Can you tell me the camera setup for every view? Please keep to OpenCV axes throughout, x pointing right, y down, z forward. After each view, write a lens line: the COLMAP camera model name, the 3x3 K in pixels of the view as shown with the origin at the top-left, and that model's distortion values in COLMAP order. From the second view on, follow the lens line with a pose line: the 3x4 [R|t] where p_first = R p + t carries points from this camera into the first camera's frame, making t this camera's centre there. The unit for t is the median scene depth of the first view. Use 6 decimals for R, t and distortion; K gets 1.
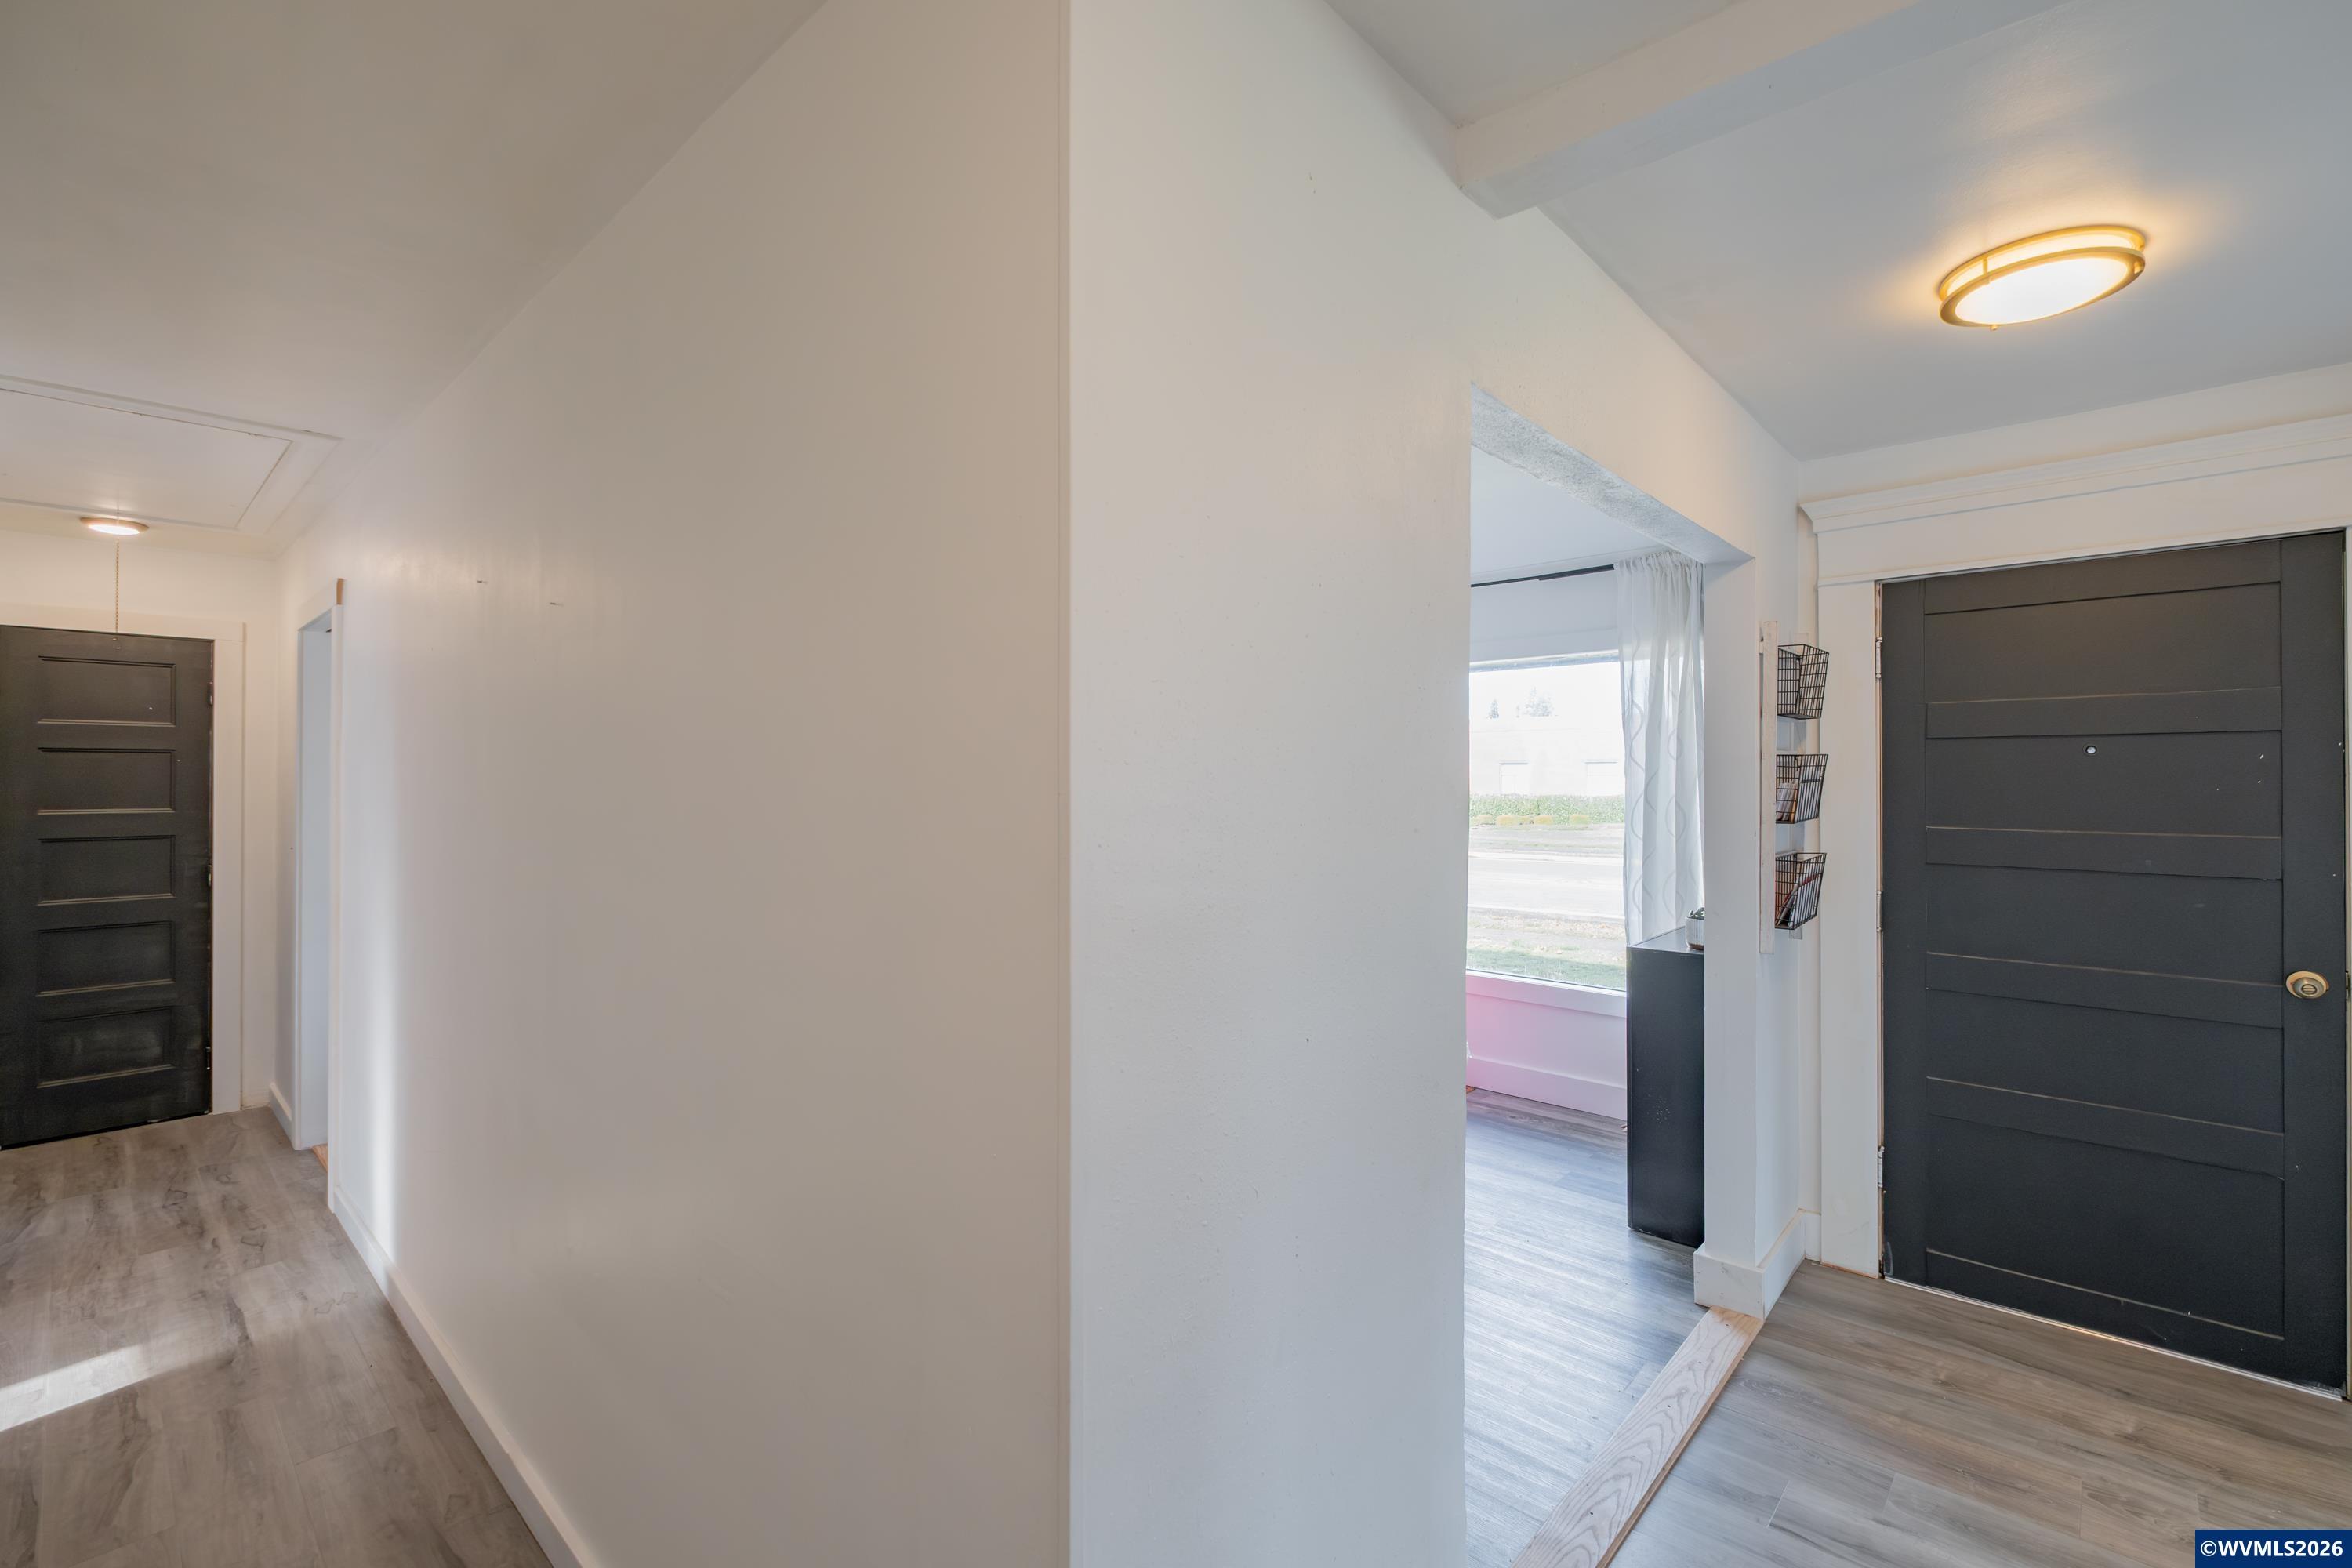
lens RADIAL K [[1023.5, 0, 1170.1], [0, 1023.5, 781.3], [0, 0, 1]] dist [0.004825, -0.002374]
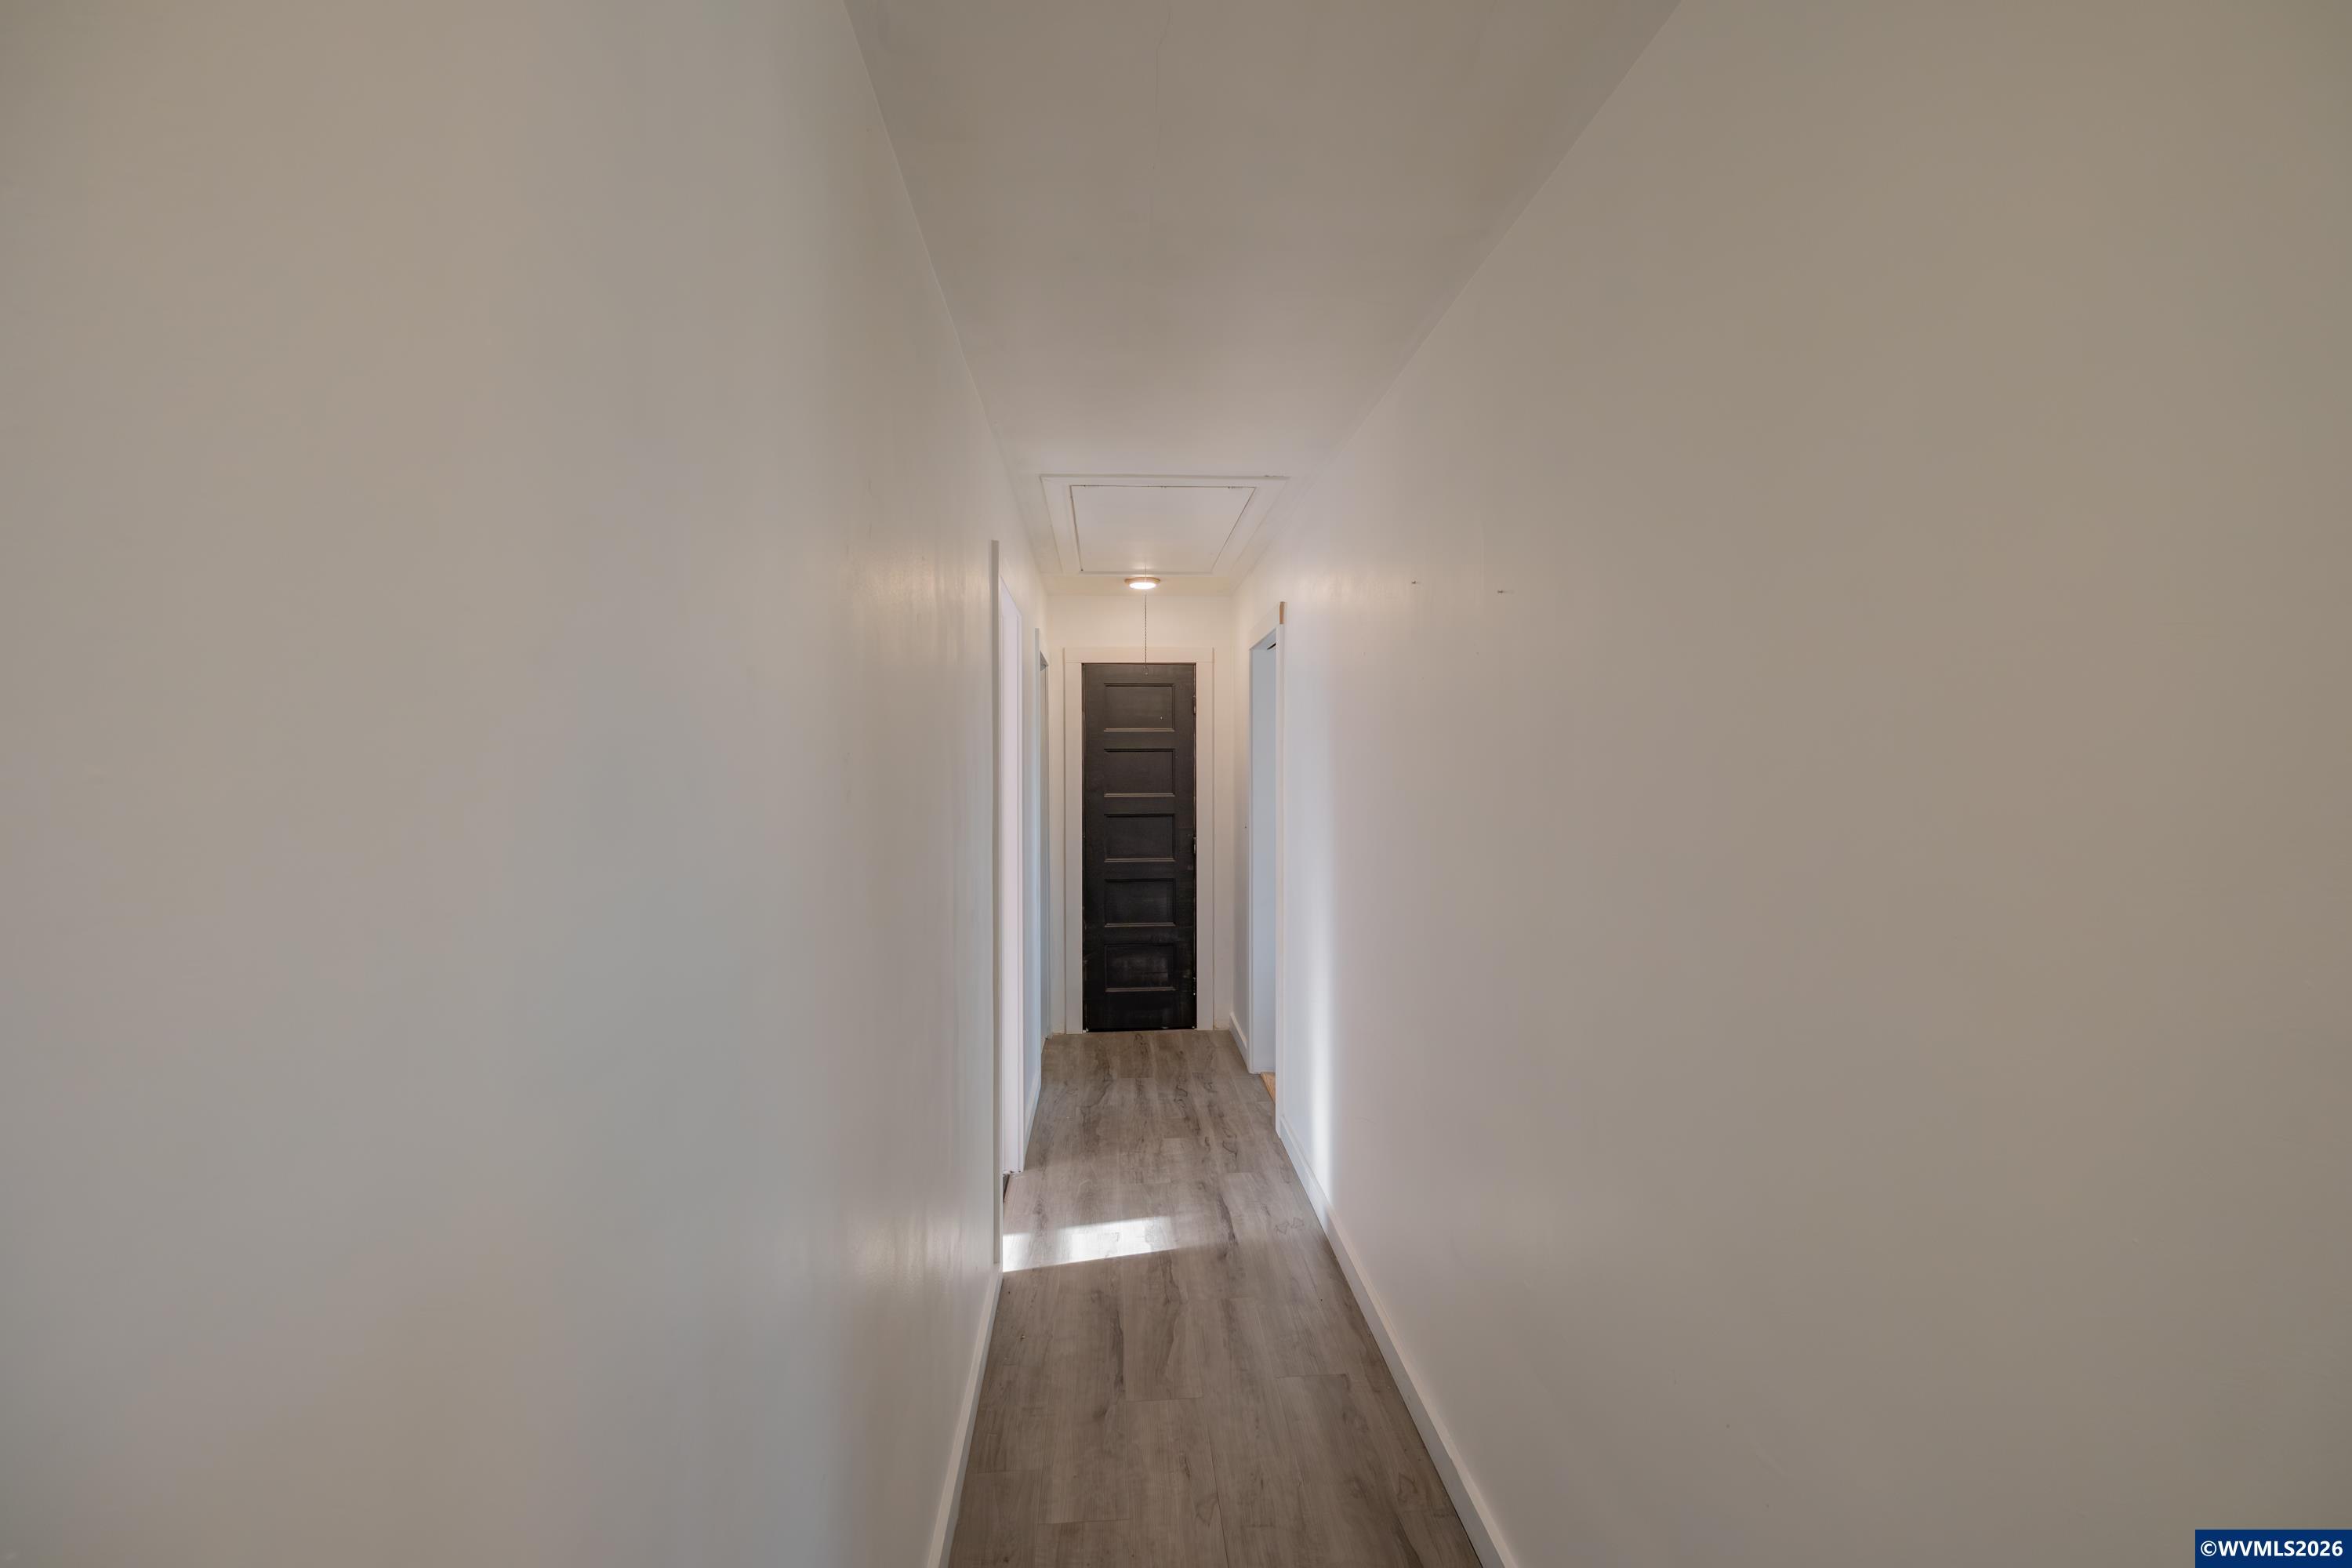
lens RADIAL K [[1023.5, 0, 1176.1], [0, 1023.5, 779.3], [0, 0, 1]] dist [0.004825, -0.002374]
pose [[0.728972, 0.001843, -0.684541, -0.096288], [0.008569, 0.999893, 0.011818, -0.009569], [0.684489, -0.014481, 0.728879, 0.062640]]
